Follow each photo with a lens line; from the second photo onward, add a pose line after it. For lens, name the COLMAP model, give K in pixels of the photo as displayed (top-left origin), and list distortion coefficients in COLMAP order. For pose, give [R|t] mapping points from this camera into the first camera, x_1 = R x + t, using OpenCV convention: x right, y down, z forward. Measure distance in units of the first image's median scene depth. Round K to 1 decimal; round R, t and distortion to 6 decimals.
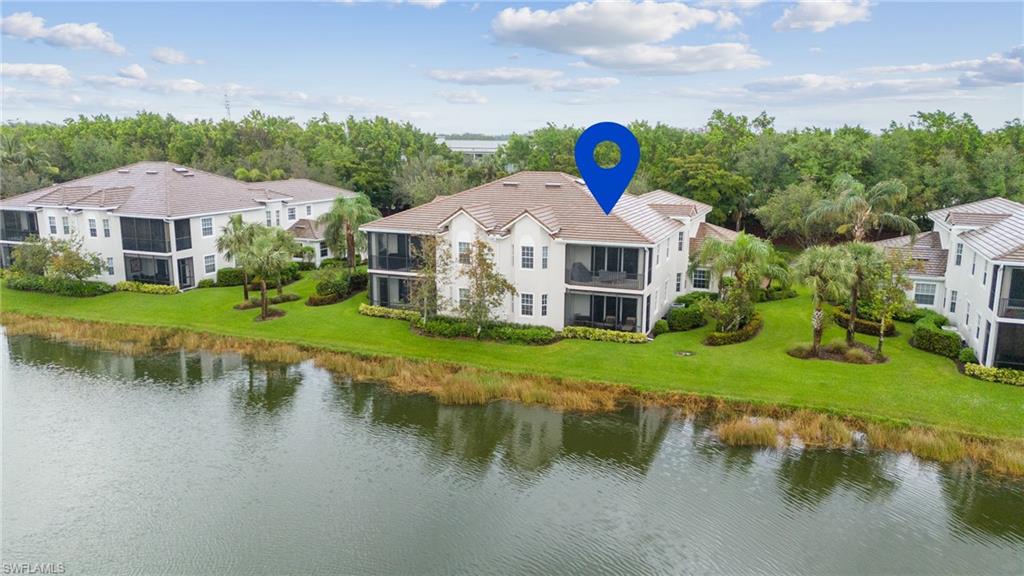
lens RADIAL K [[744.5, 0, 512.0], [0, 744.5, 288.0], [0, 0, 1]] dist [0.029671, -0.003238]
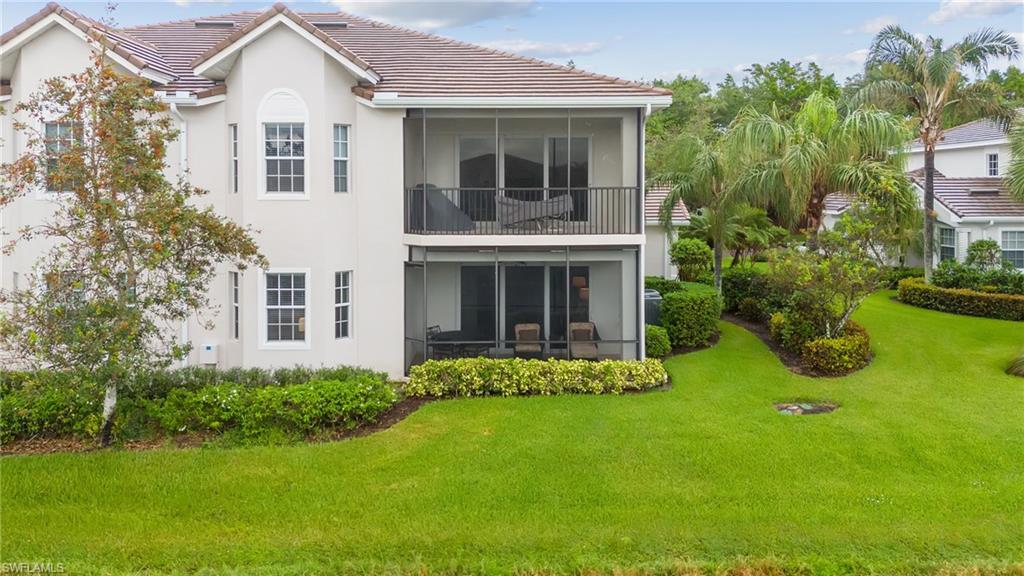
lens RADIAL K [[778.4, 0, 525.0], [0, 778.4, 205.2], [0, 0, 1]] dist [0.043603, -0.002233]
pose [[0.921886, -0.014427, 0.387192, -0.014760], [0.080104, 0.984813, -0.154032, 0.039719], [-0.379090, 0.173015, 0.909042, 0.654745]]
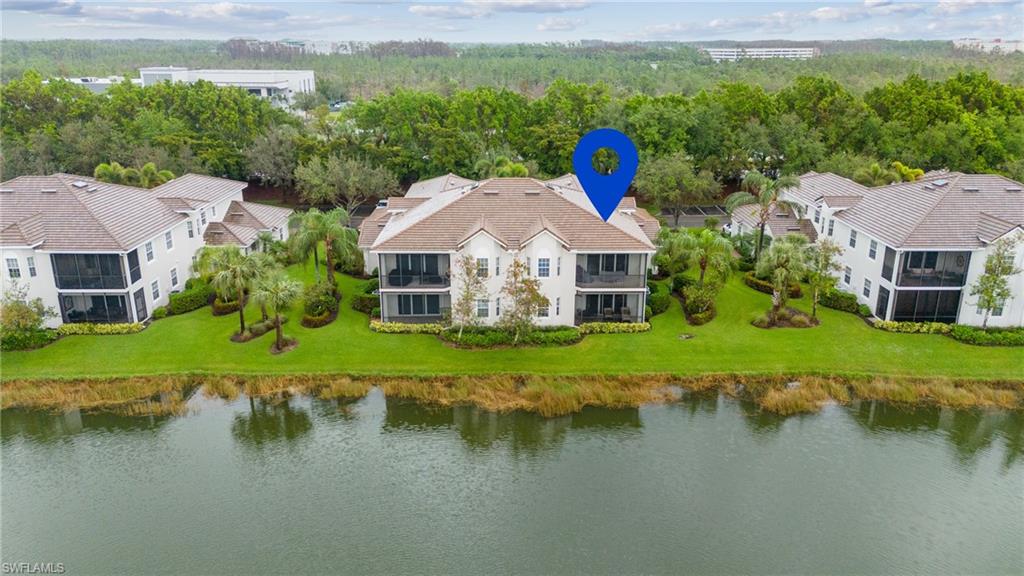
lens RADIAL K [[744.5, 0, 512.0], [0, 744.5, 288.0], [0, 0, 1]] dist [0.029671, -0.003238]
pose [[0.925189, -0.120248, 0.359954, -0.434386], [0.077214, 0.988280, 0.131685, -0.162942], [-0.371570, -0.094040, 0.923630, -0.029294]]
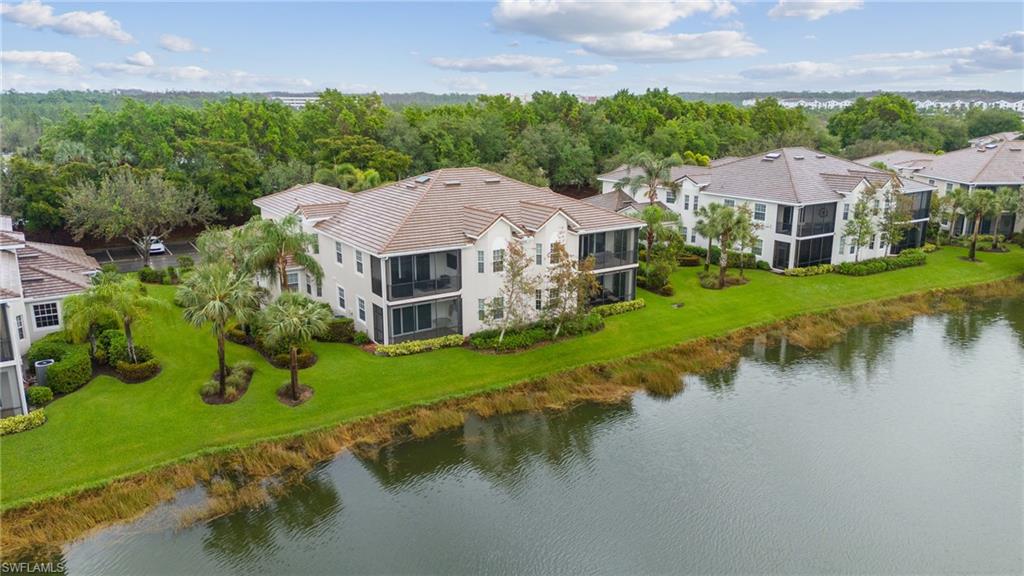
lens RADIAL K [[744.5, 0, 512.0], [0, 744.5, 288.0], [0, 0, 1]] dist [0.029671, -0.003238]
pose [[0.571198, -0.204560, 0.794914, -0.850979], [0.159794, 0.977631, 0.136758, -0.145799], [-0.805108, 0.048907, 0.591109, 0.434235]]
